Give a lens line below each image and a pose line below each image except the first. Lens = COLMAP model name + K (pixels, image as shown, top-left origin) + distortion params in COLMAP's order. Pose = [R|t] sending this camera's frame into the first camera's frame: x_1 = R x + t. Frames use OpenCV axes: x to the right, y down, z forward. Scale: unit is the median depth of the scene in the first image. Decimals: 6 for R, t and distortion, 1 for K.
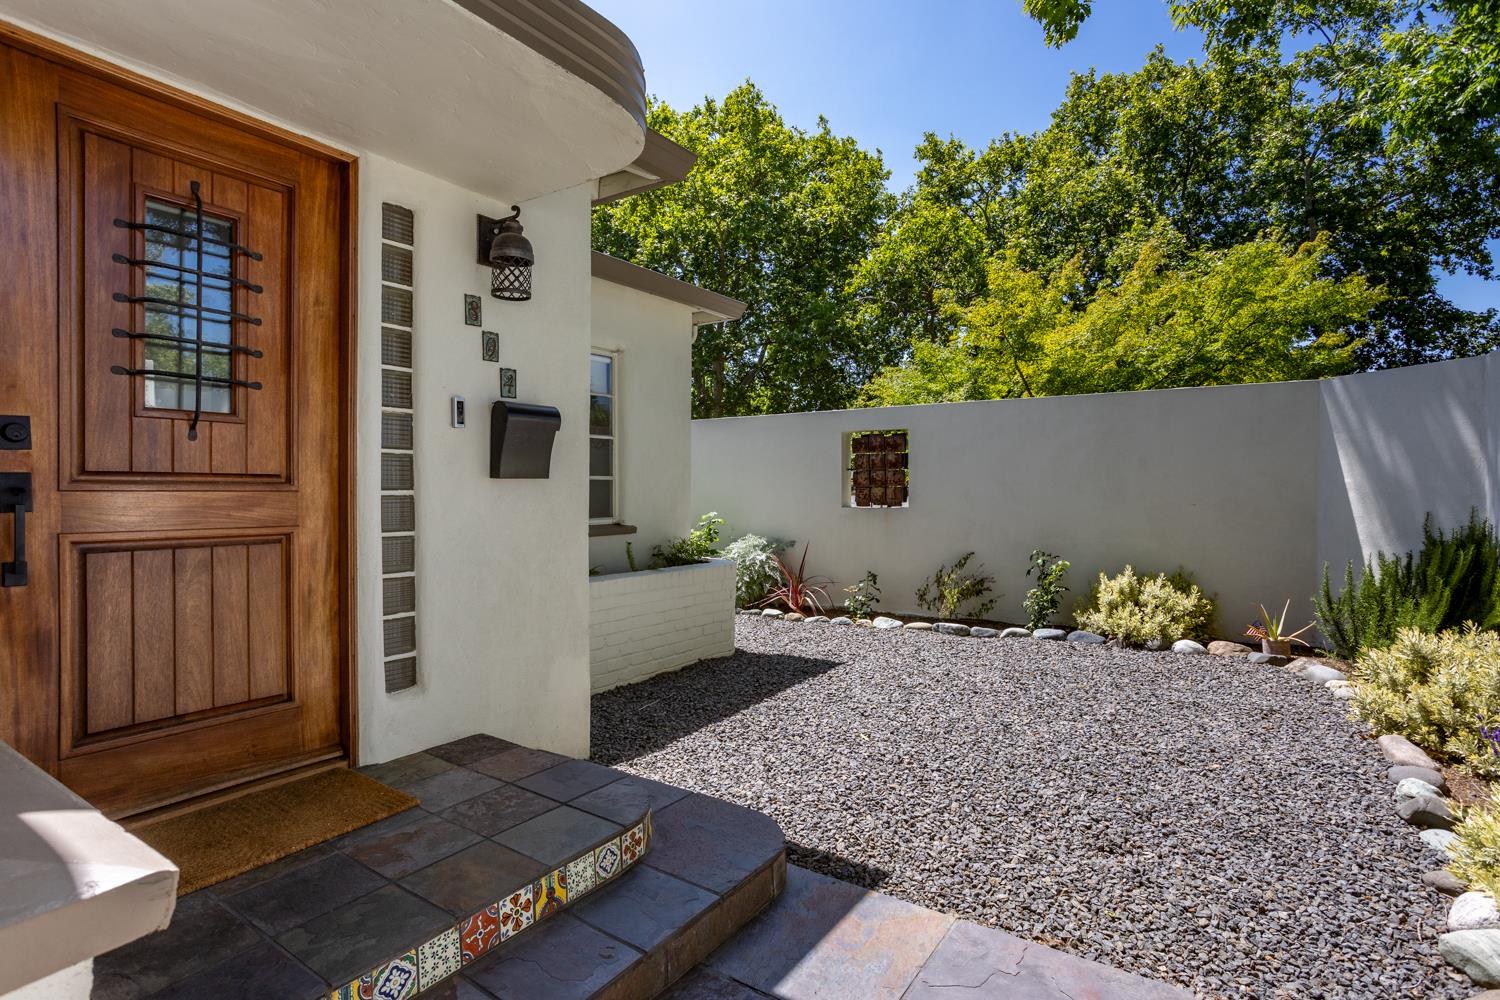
lens RADIAL K [[726.6, 0, 746.4], [0, 726.6, 488.7], [0, 0, 1]] dist [-0.024079, -0.000225]
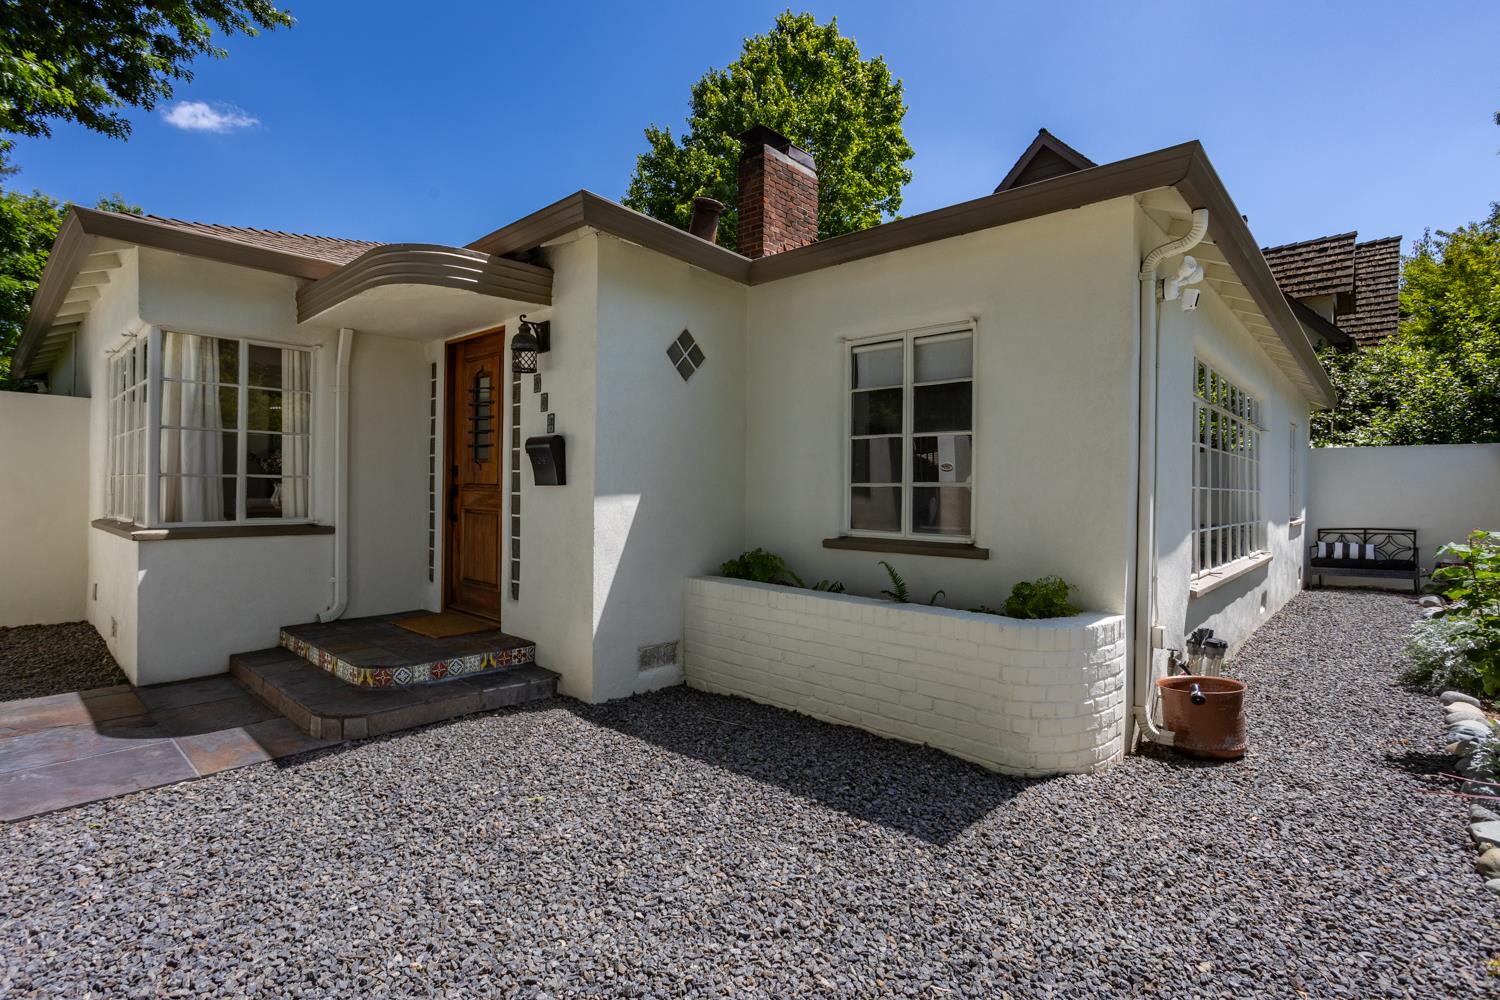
lens RADIAL K [[711.2, 0, 747.8], [0, 711.2, 496.1], [0, 0, 1]] dist [-0.009706, 0.000778]
pose [[-0.137326, 0.003402, -0.990520, 1.139748], [-0.015243, 0.999868, 0.005548, -0.006332], [0.990409, 0.015860, -0.137256, 1.662680]]
